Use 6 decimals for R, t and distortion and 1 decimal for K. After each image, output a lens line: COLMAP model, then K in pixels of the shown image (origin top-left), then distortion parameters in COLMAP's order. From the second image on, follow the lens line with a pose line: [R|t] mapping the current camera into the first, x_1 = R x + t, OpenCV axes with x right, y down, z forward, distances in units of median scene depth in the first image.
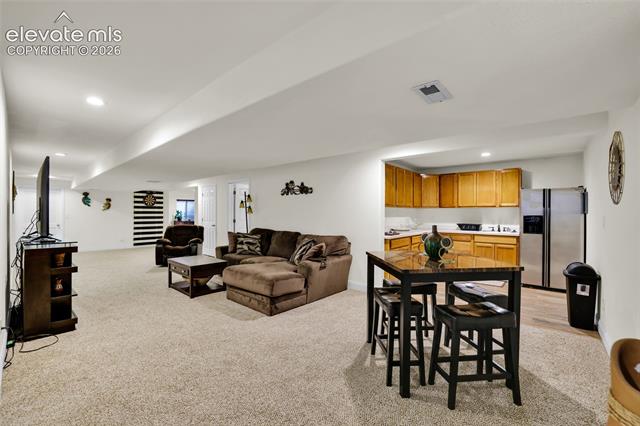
lens RADIAL K [[273.0, 0, 310.9], [0, 273.0, 213.8], [0, 0, 1]] dist [-0.014163, 0.001425]
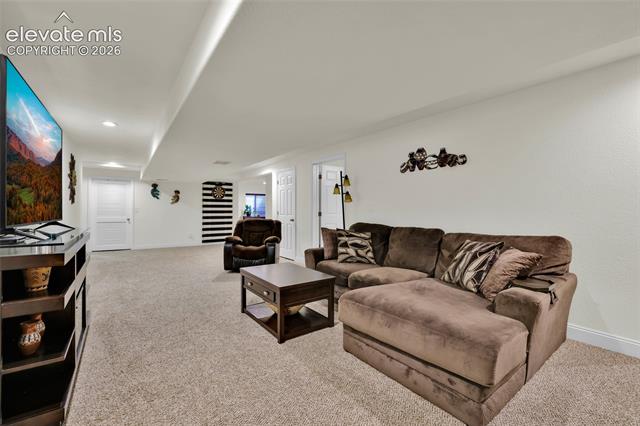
lens RADIAL K [[273.0, 0, 316.1], [0, 273.0, 207.6], [0, 0, 1]] dist [-0.014163, 0.001425]
pose [[0.980674, -0.003783, -0.195611, -0.208326], [0.000485, 0.999857, -0.016902, 0.031103], [0.195647, 0.016480, 0.980536, 0.369879]]
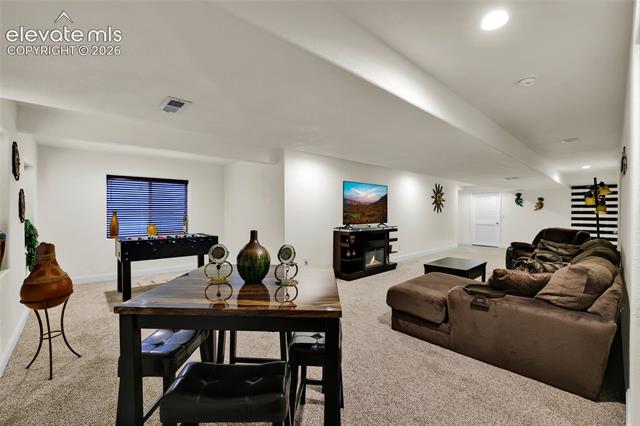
lens RADIAL K [[273.0, 0, 318.6], [0, 273.0, 213.2], [0, 0, 1]] dist [-0.014163, 0.001425]
pose [[-0.075121, 0.004922, -0.997162, 0.495776], [-0.009928, 0.999935, 0.005683, 0.000462], [0.997125, 0.010327, -0.075067, 0.550203]]
